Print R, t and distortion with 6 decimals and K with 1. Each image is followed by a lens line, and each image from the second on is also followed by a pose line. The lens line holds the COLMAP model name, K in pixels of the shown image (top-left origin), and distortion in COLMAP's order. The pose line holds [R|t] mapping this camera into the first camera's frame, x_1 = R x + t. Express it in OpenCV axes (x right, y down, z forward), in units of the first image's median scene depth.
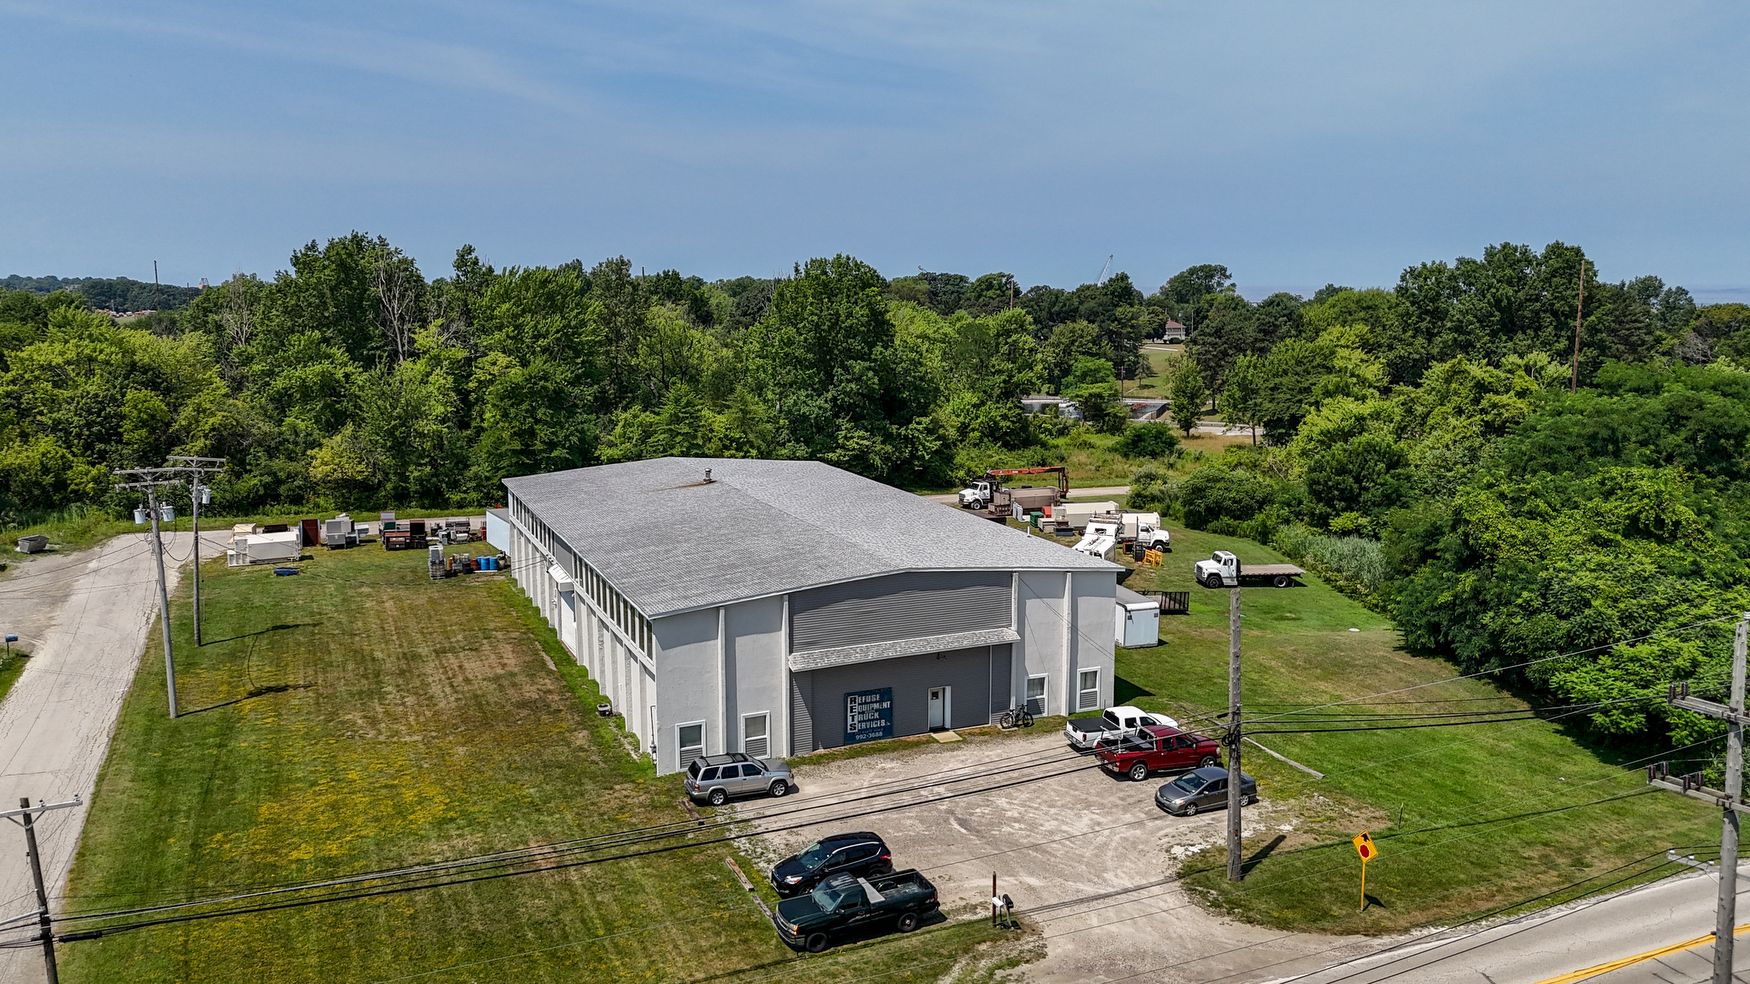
lens RADIAL K [[1298.1, 0, 875.0], [0, 1298.1, 492.0], [0, 0, 1]] dist [0.077224, -0.072560]
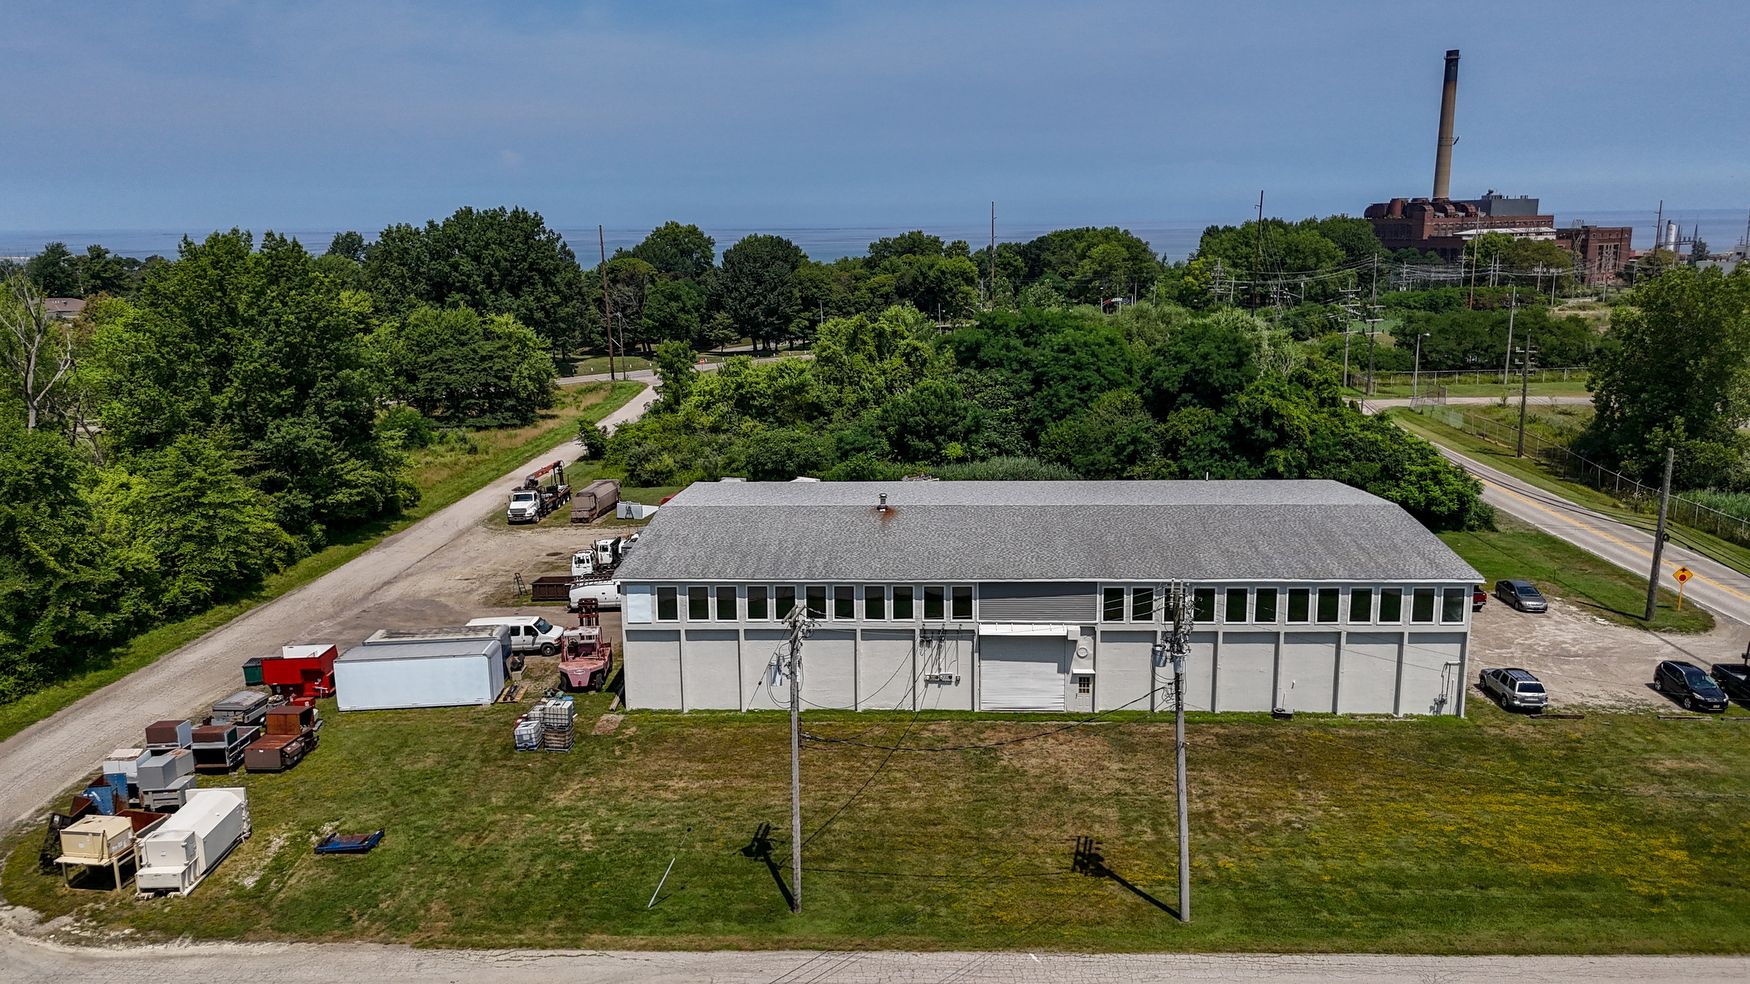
lens RADIAL K [[1292.2, 0, 862.2], [0, 1292.2, 484.7], [0, 0, 1]] dist [0.082534, -0.082228]
pose [[0.444550, -0.185009, 0.876440, -1.006899], [0.154756, 0.979588, 0.128287, -0.154333], [-0.882285, 0.078605, 0.464107, 0.678934]]
